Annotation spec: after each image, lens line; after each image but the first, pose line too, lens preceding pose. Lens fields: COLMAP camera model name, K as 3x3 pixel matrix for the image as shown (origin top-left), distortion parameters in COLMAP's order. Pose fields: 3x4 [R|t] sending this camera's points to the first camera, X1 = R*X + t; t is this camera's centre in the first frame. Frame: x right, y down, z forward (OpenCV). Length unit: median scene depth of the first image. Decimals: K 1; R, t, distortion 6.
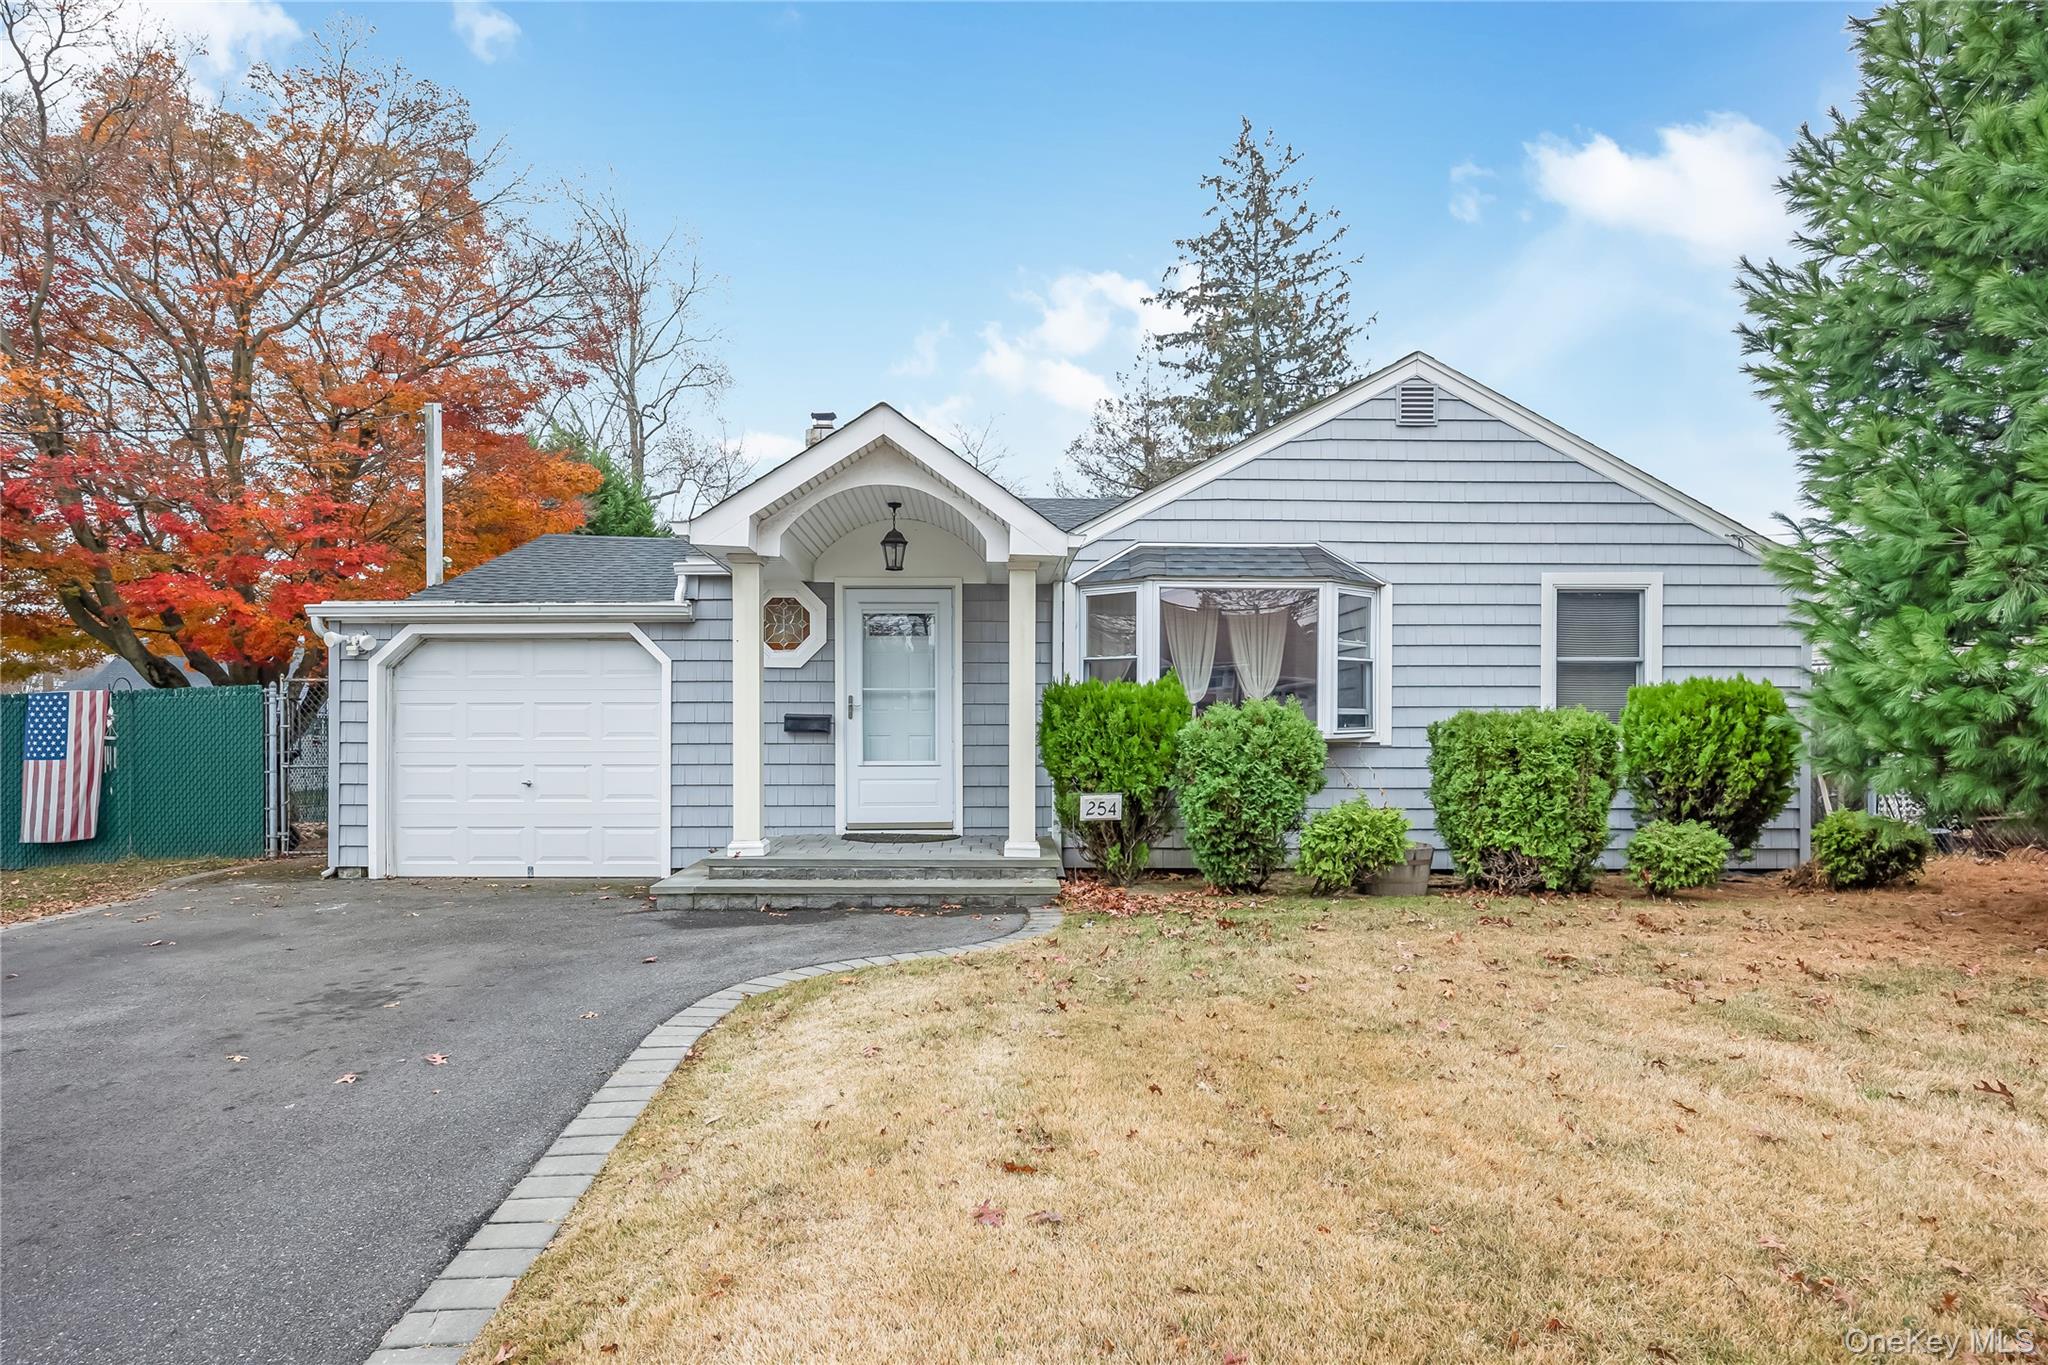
lens RADIAL K [[1182.3, 0, 1027.4], [0, 1182.3, 693.4], [0, 0, 1]] dist [-0.001776, -0.000155]
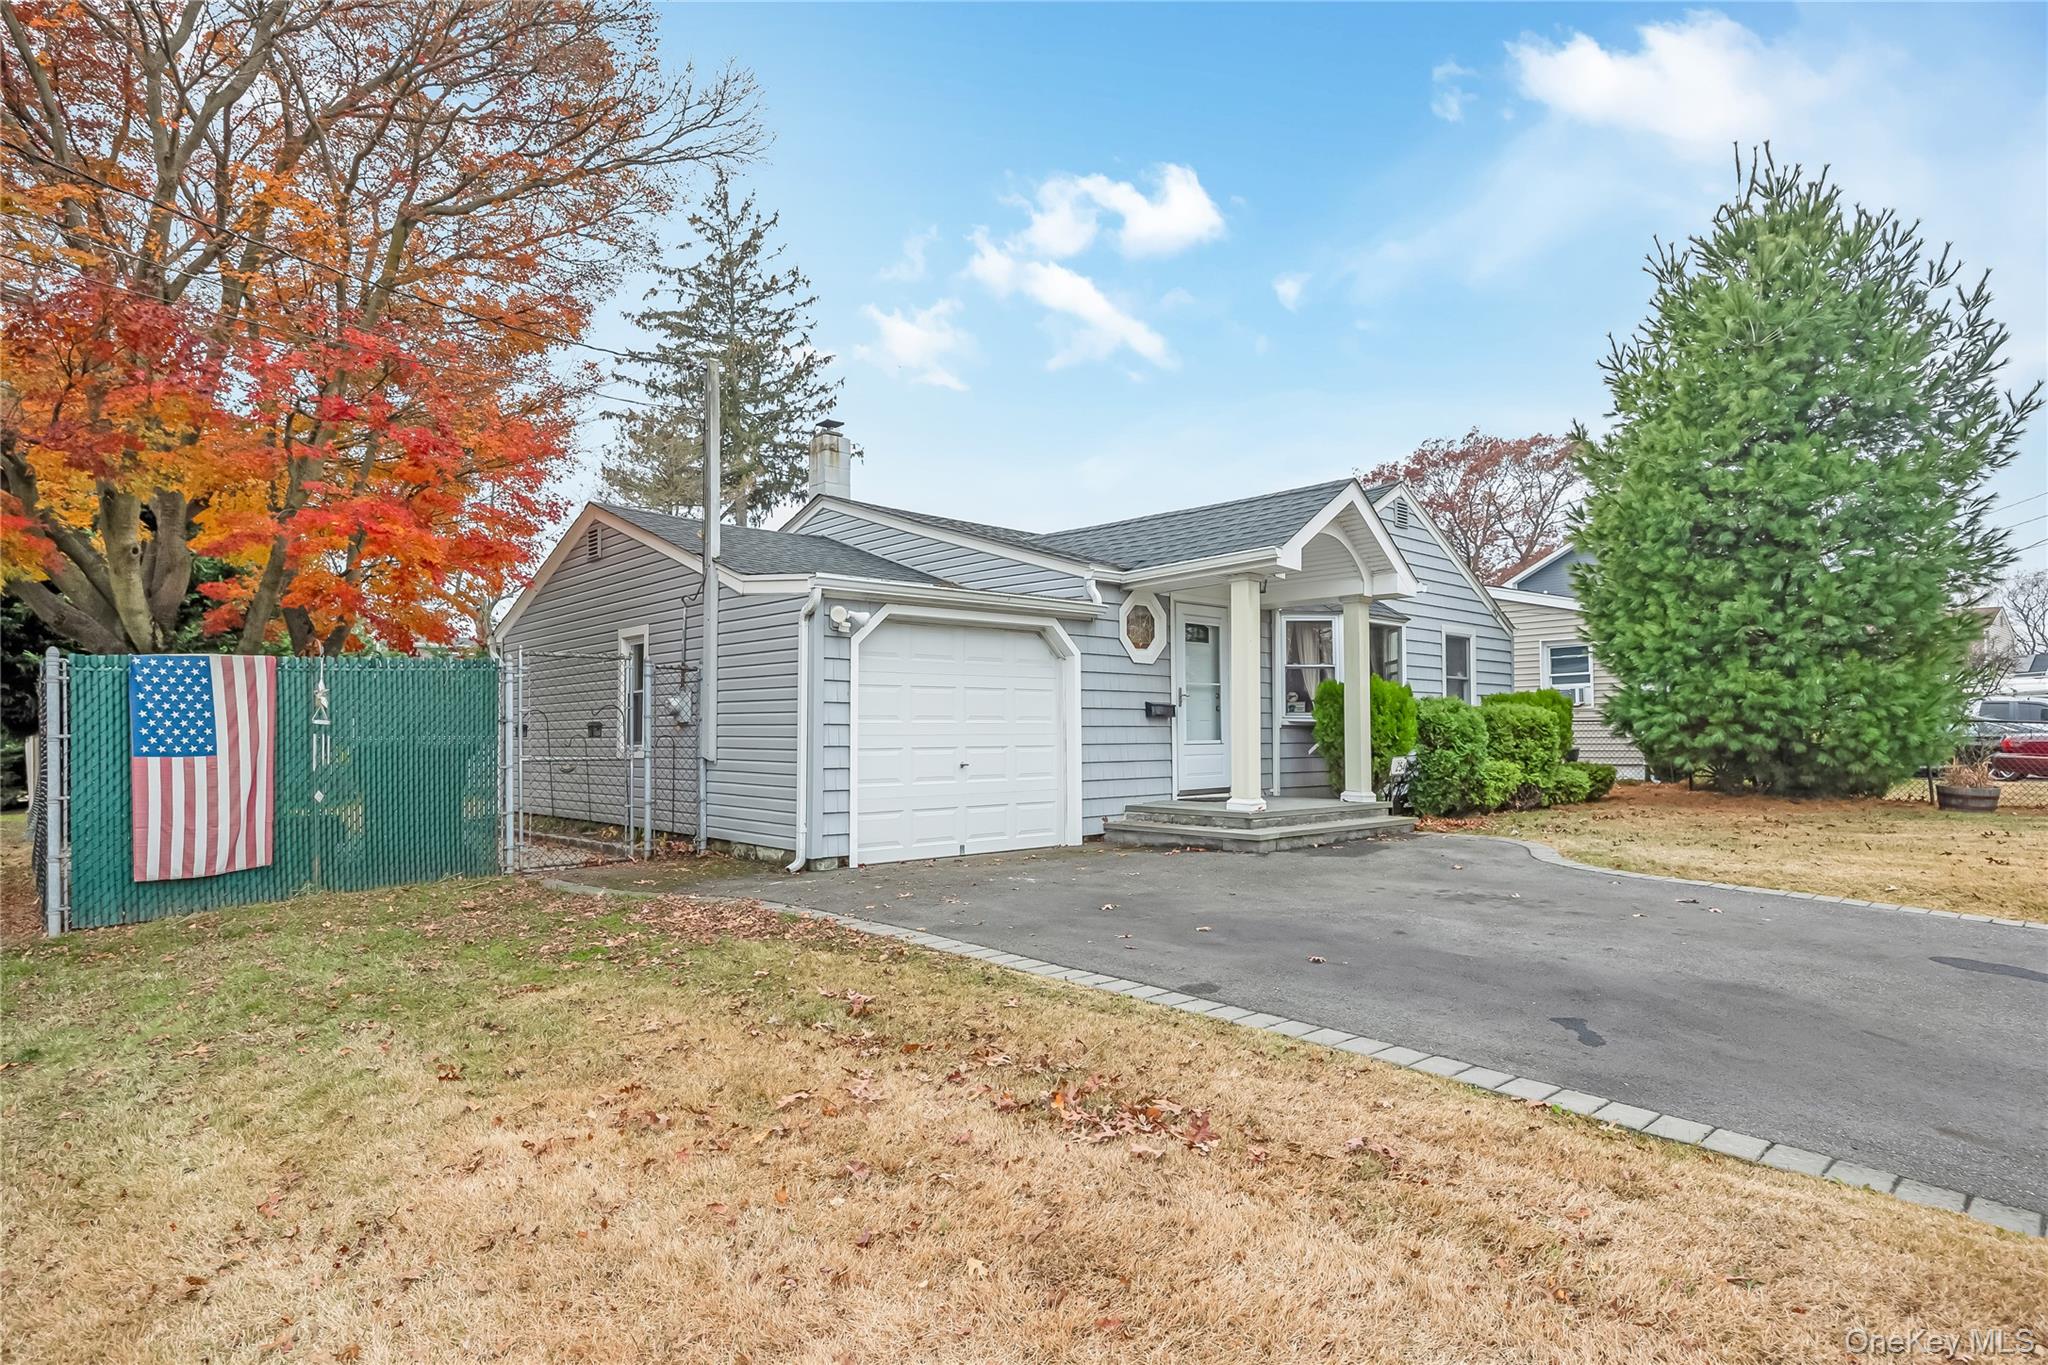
lens RADIAL K [[1104.6, 0, 1038.8], [0, 1104.6, 726.7], [0, 0, 1]] dist [0.003435, 0.000213]
pose [[0.743605, 0.001496, 0.668617, -1.033562], [-0.008821, 0.999932, 0.007573, 0.034995], [-0.668561, -0.011529, 0.743568, 0.235021]]
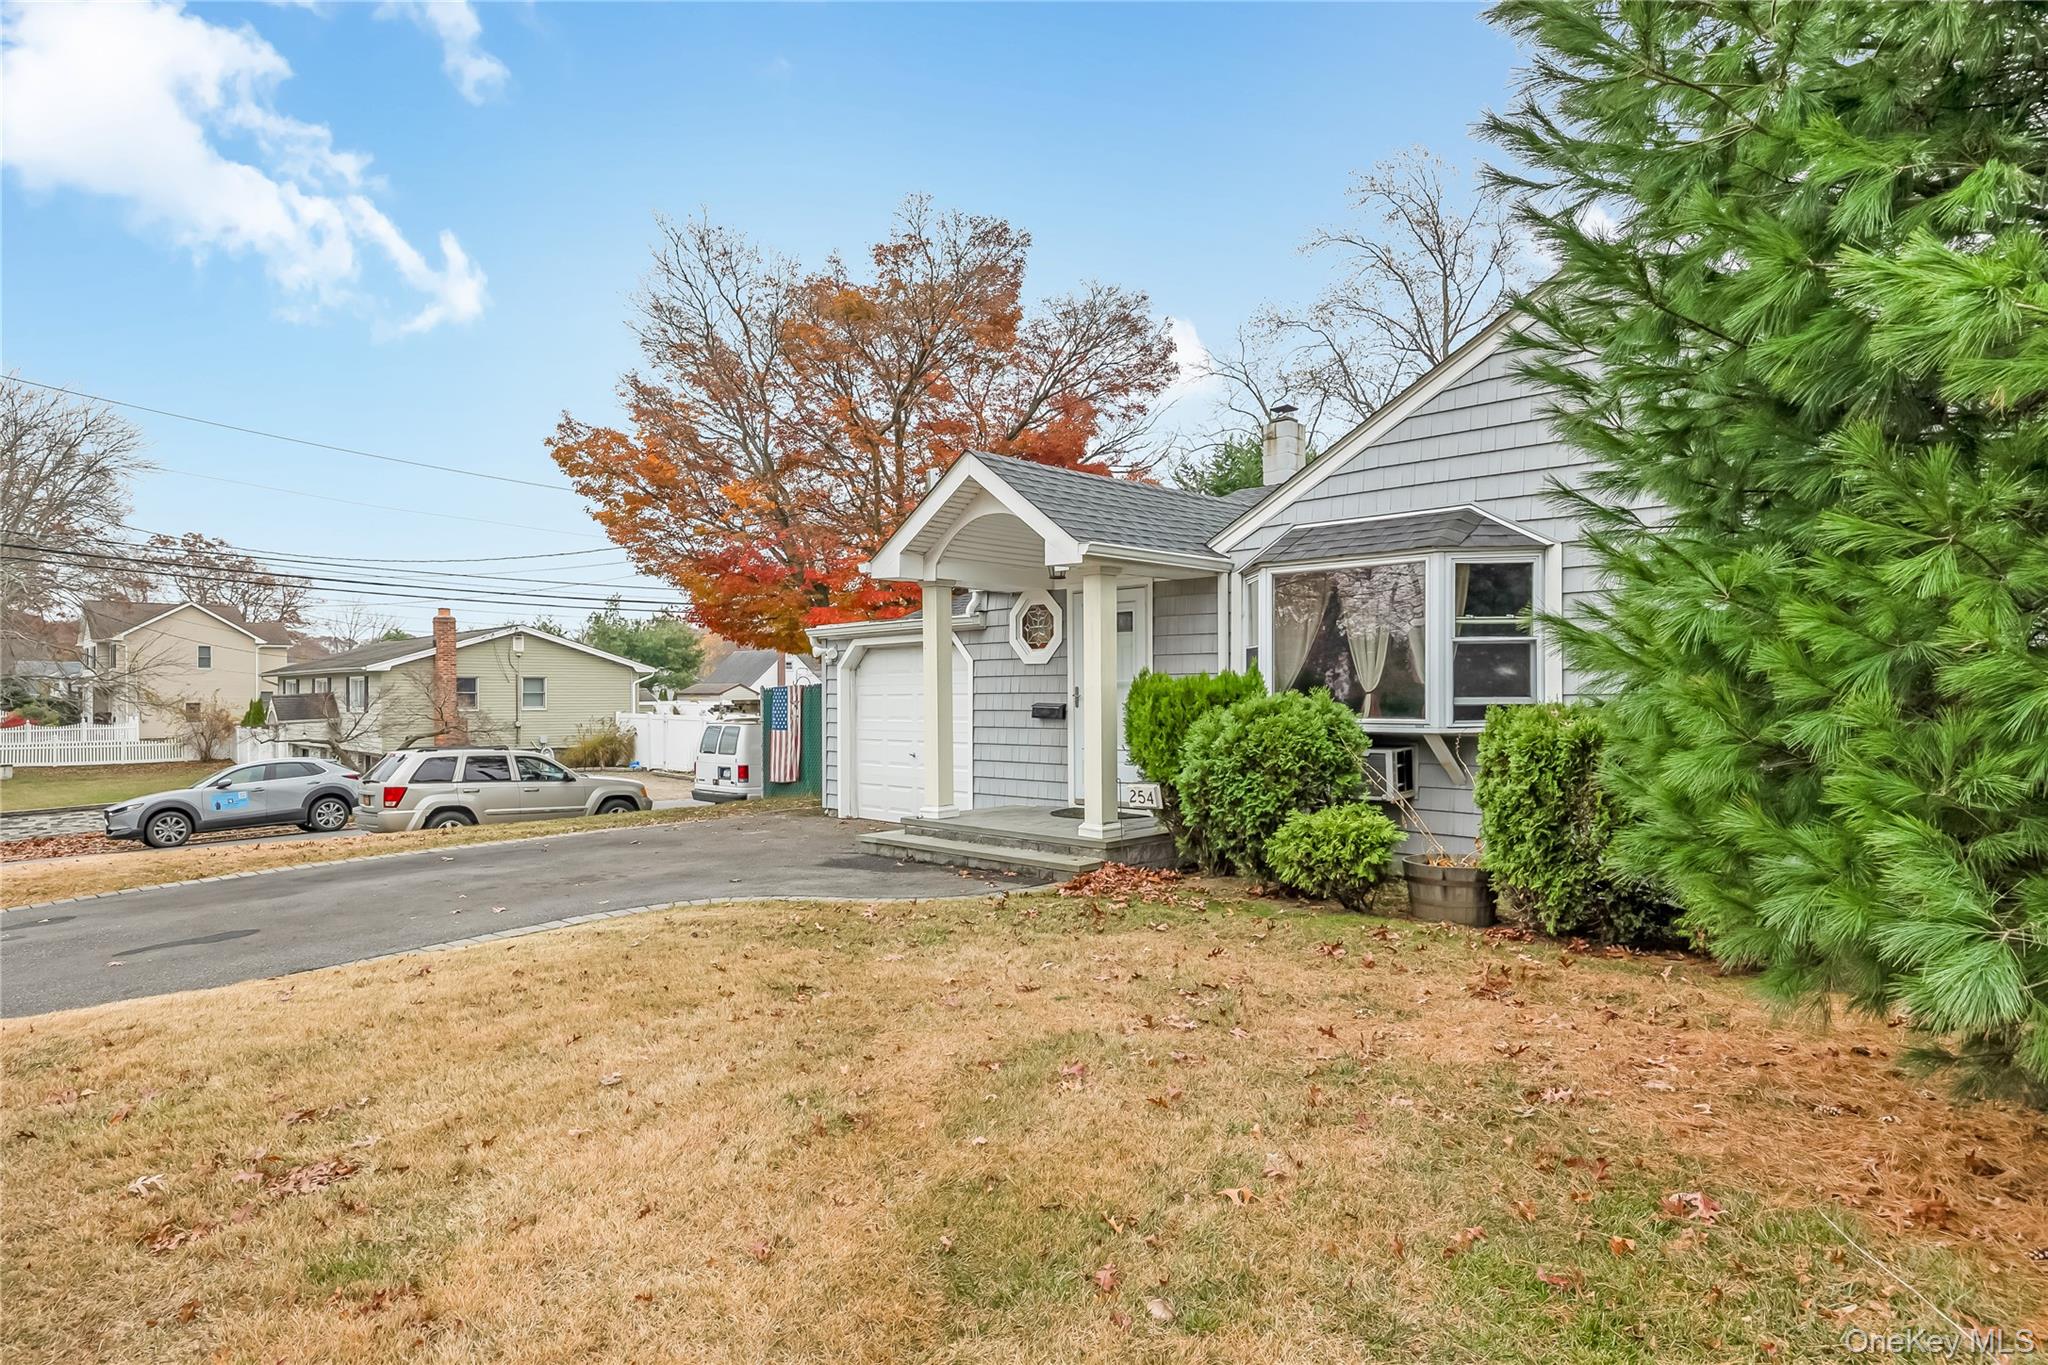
lens RADIAL K [[1182.3, 0, 1028.7], [0, 1182.3, 683.9], [0, 0, 1]] dist [-0.001776, -0.000155]
pose [[0.683391, -0.009087, -0.729996, 0.651570], [0.011634, 0.999931, -0.001556, -0.000092], [0.729960, -0.007430, 0.683449, 0.184245]]
